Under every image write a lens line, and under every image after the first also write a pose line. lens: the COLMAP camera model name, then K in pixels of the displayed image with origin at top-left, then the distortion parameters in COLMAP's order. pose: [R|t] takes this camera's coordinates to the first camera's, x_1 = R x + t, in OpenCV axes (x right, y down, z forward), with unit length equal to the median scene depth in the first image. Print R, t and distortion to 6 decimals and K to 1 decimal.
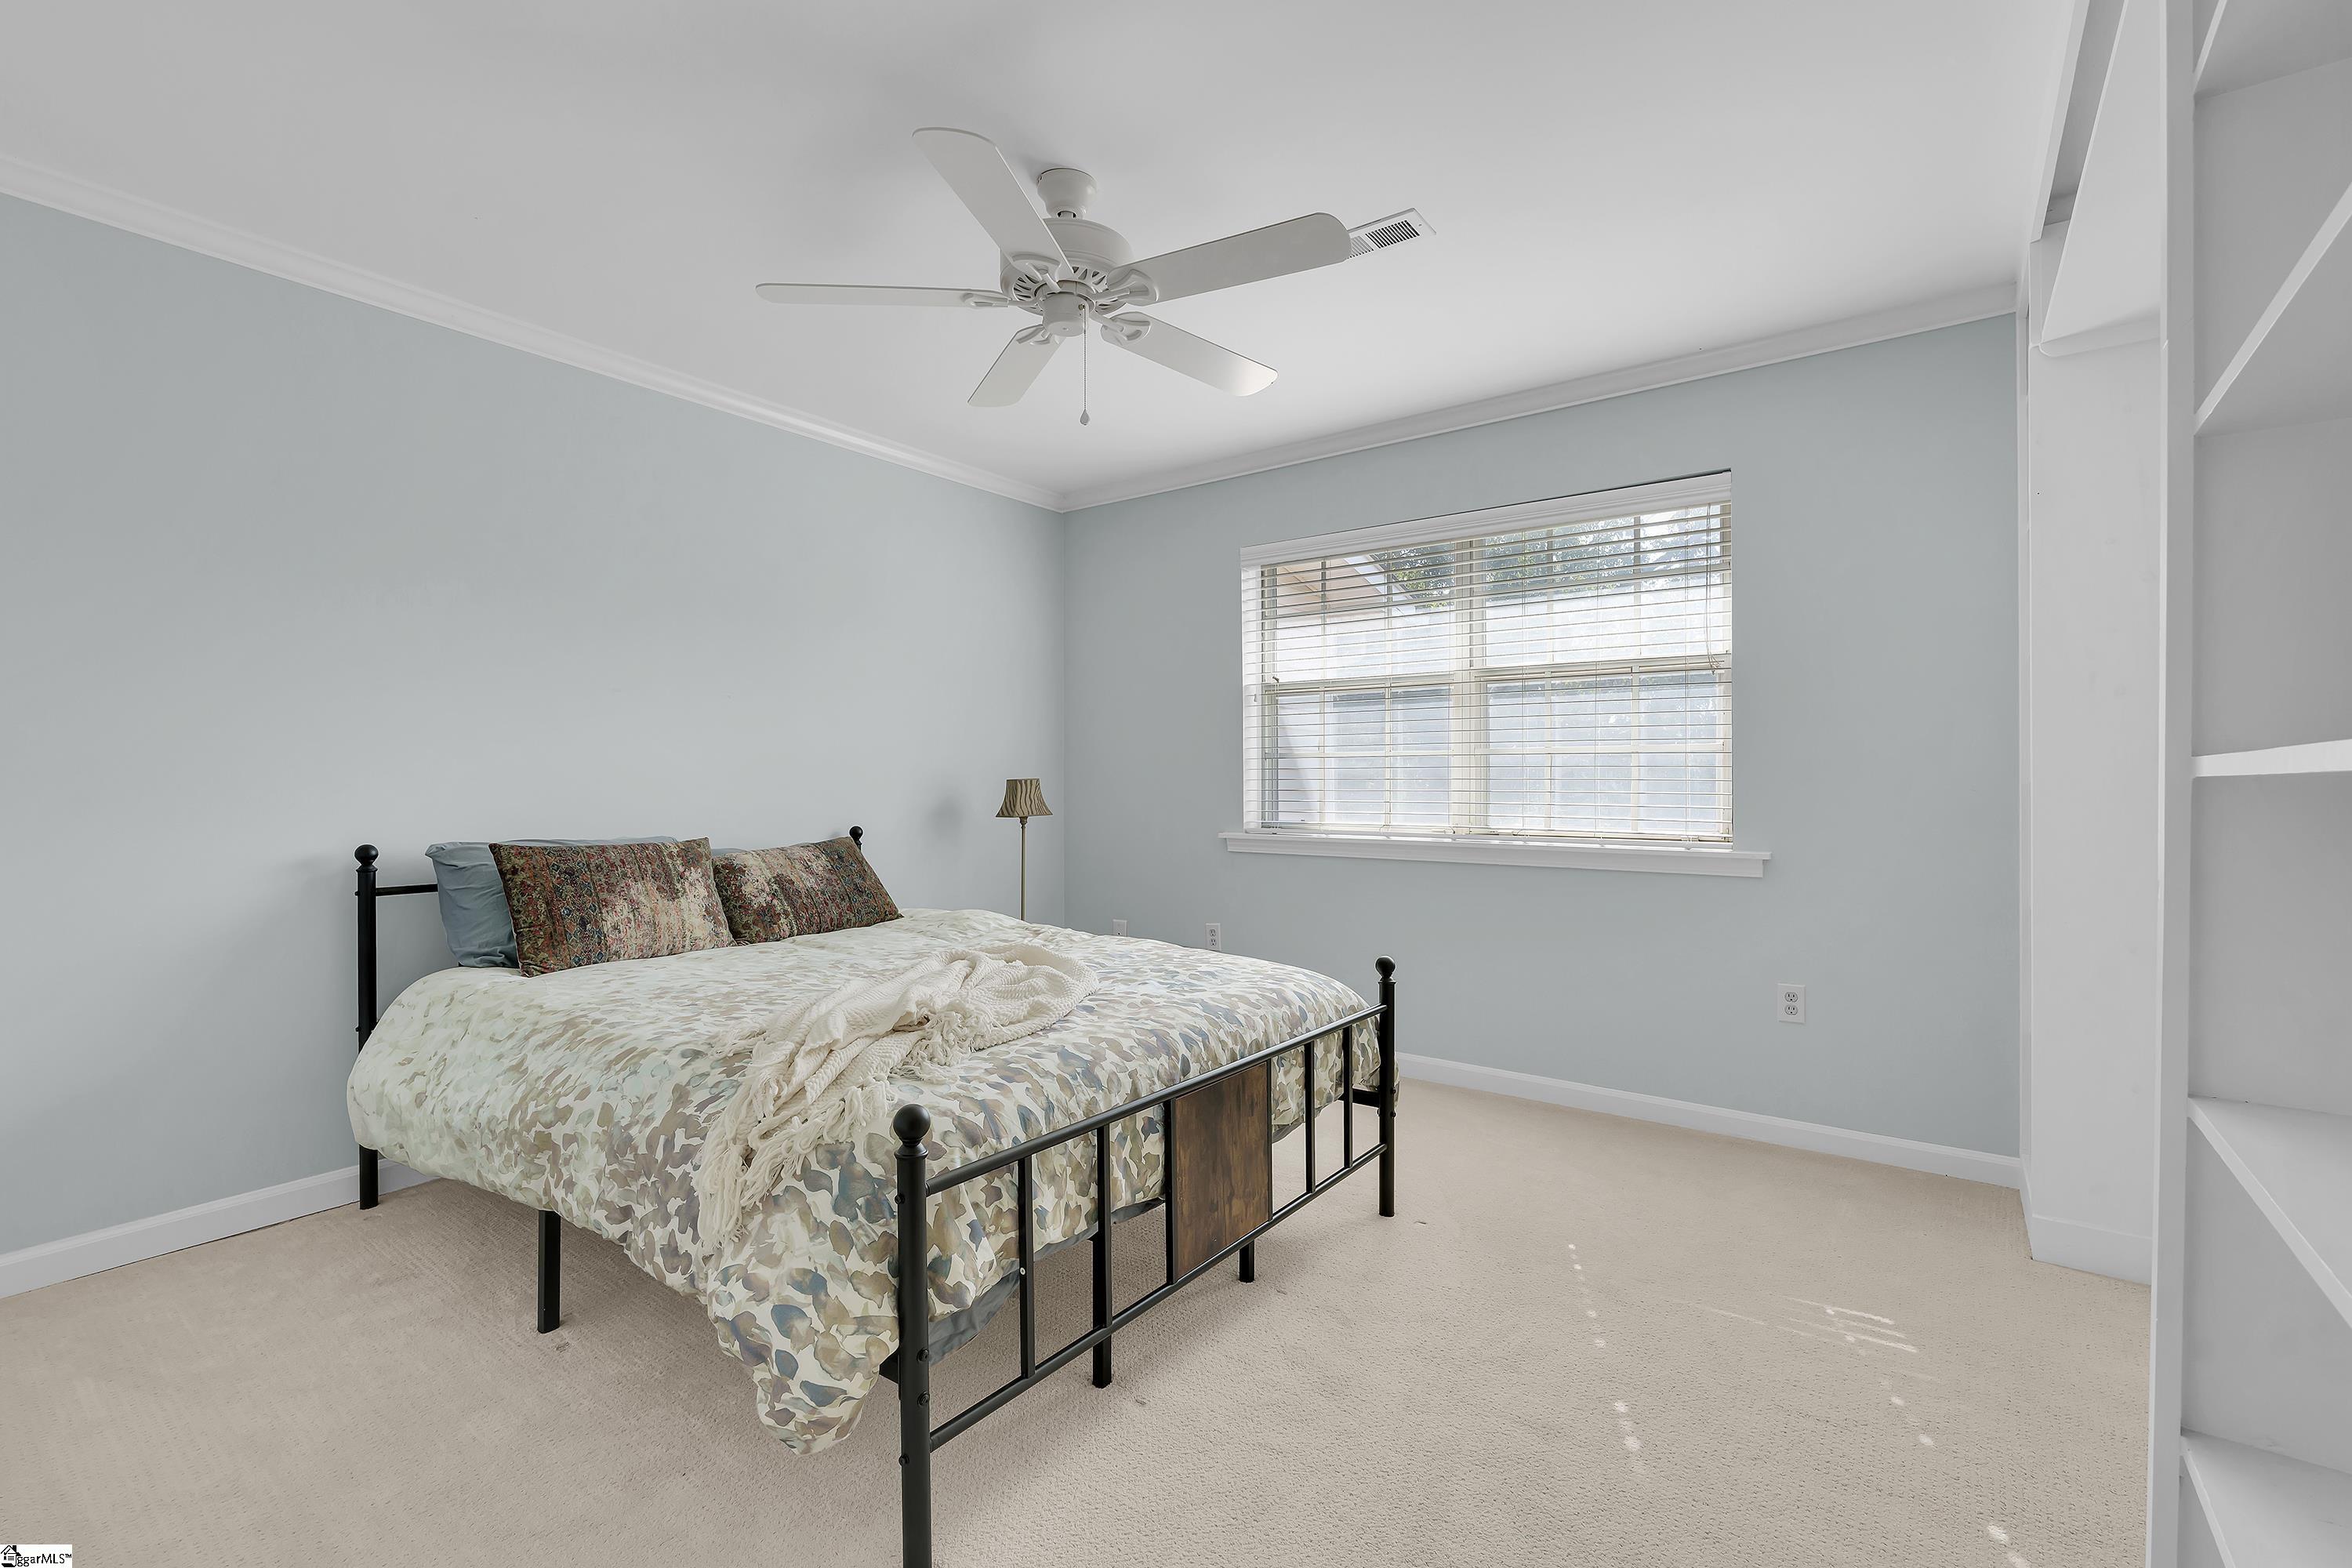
lens RADIAL K [[1035.3, 0, 1169.8], [0, 1035.3, 787.4], [0, 0, 1]] dist [-0.002397, -0.000001]
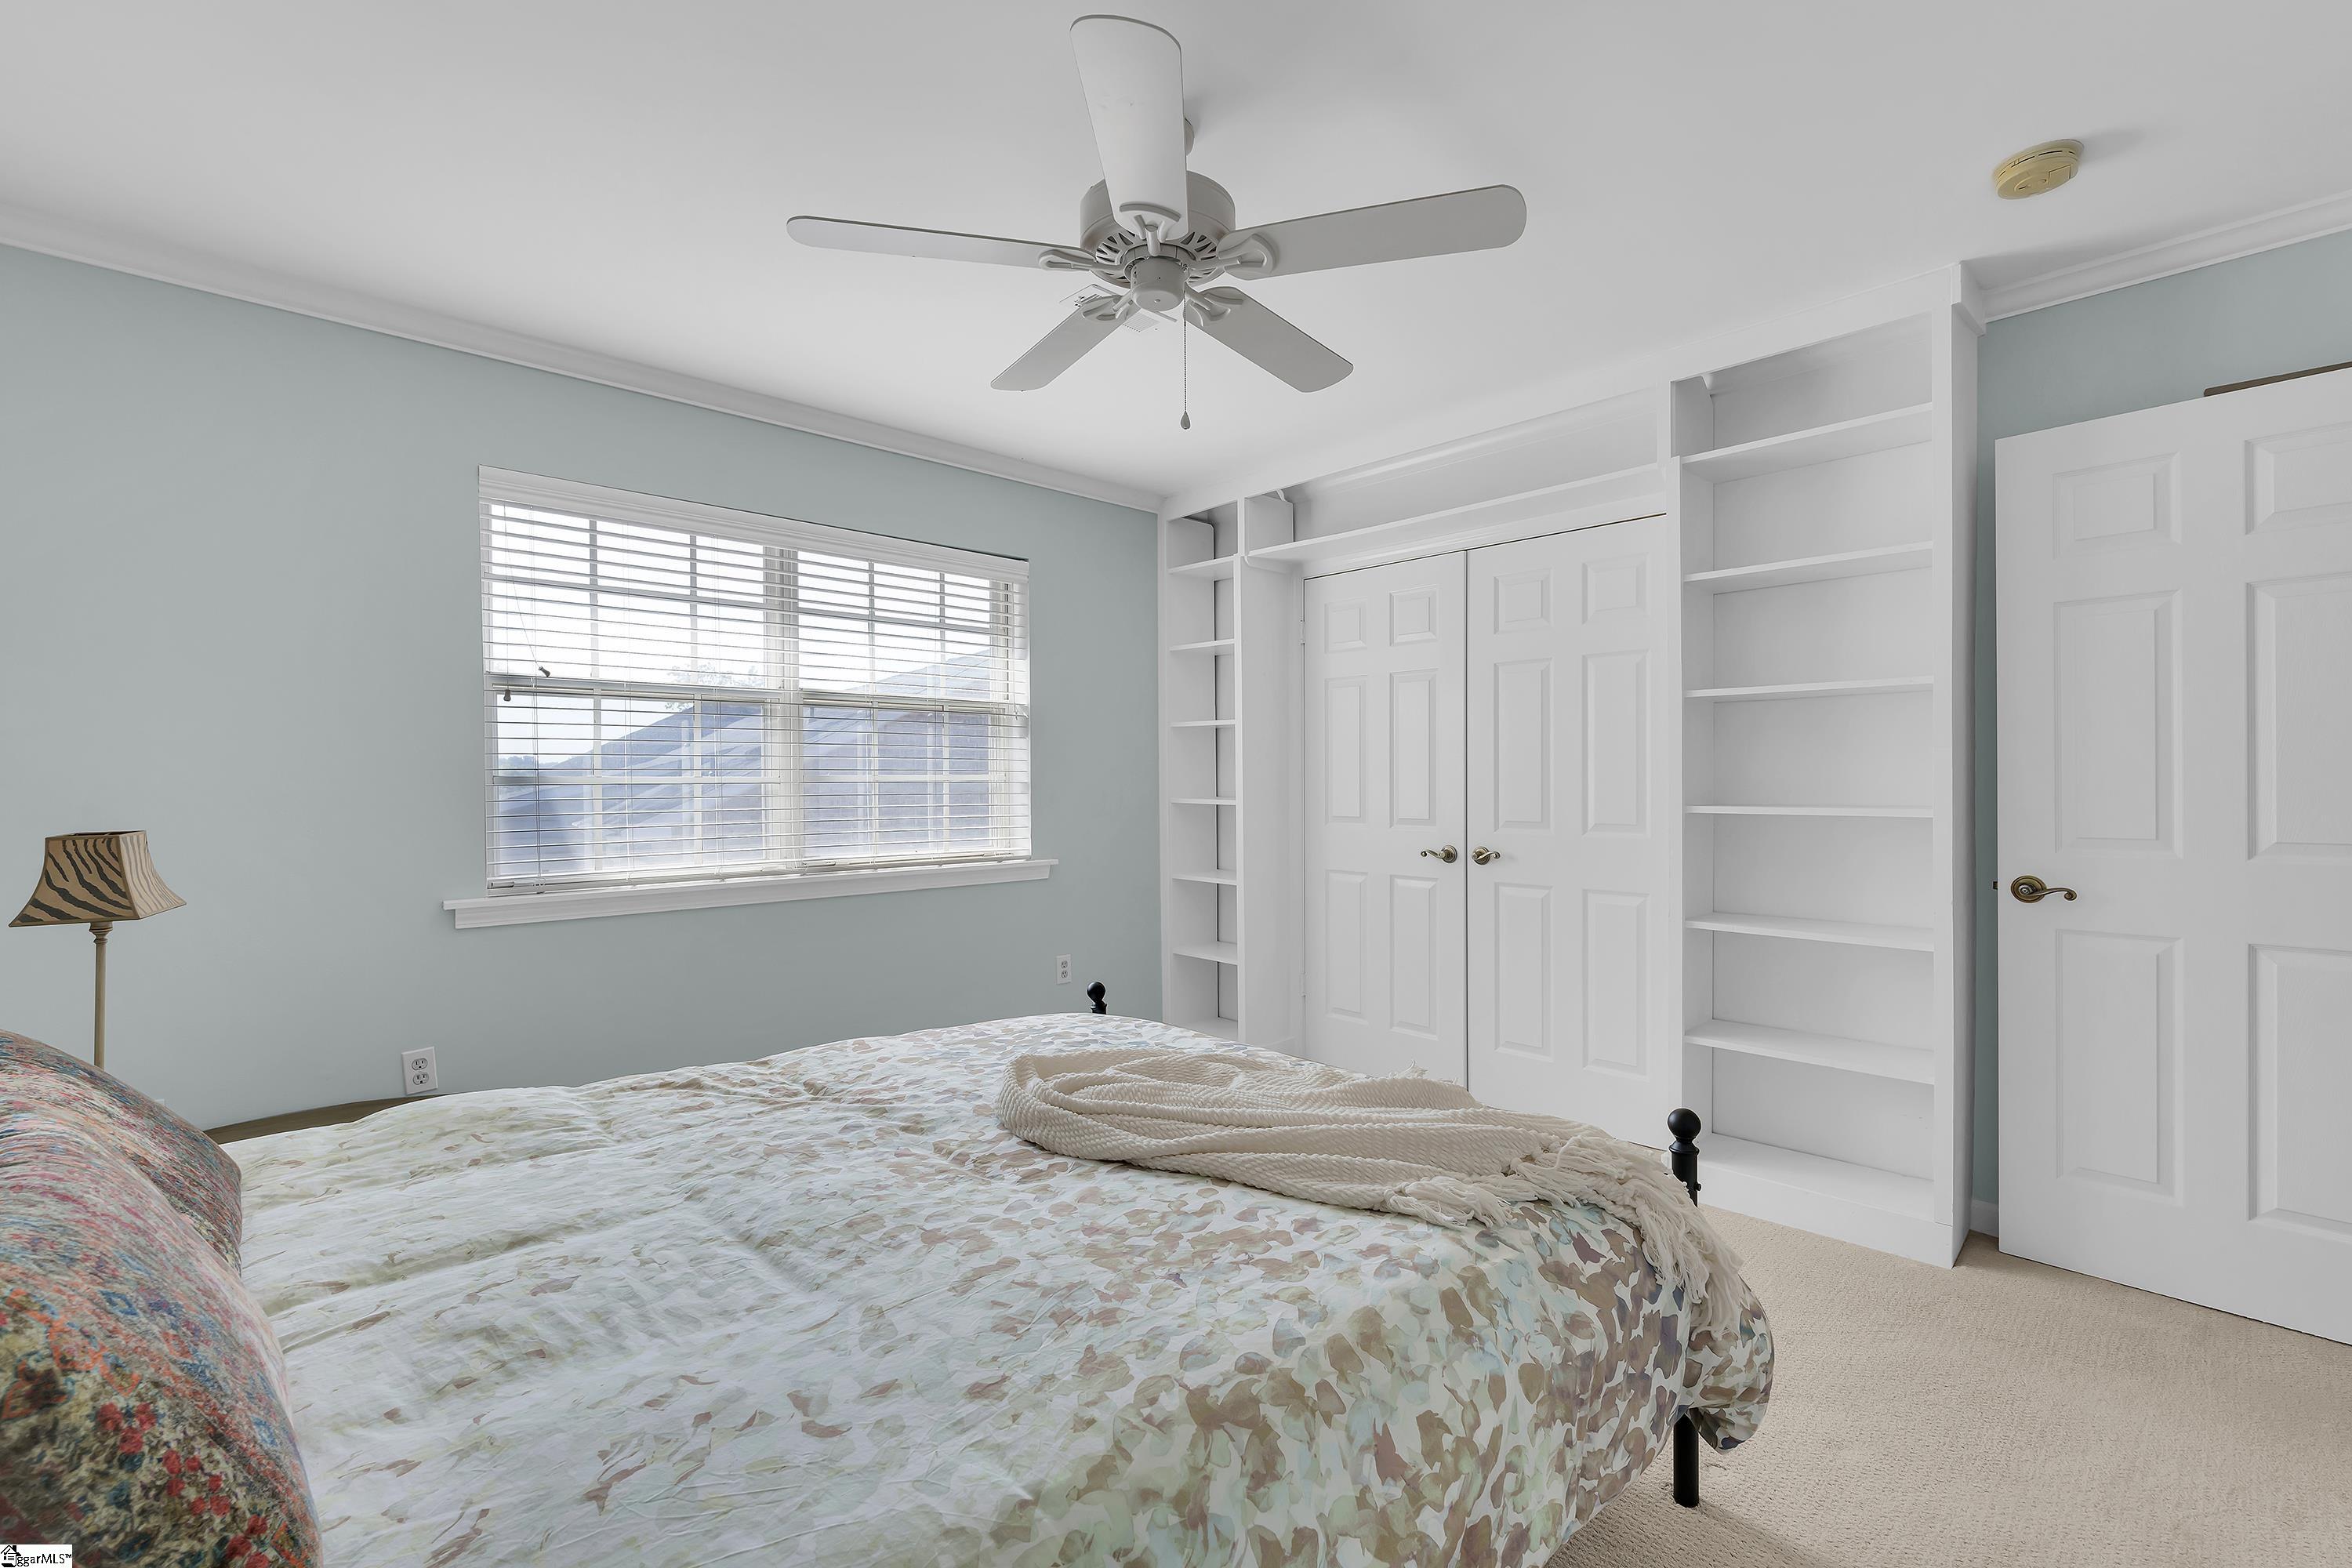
lens RADIAL K [[1035.3, 0, 1169.8], [0, 1035.3, 787.4], [0, 0, 1]] dist [-0.002397, -0.000001]
pose [[0.153623, -0.009698, 0.988082, -0.702294], [0.010154, 0.999915, 0.008235, -0.038182], [-0.988077, 0.008768, 0.153708, 0.644119]]
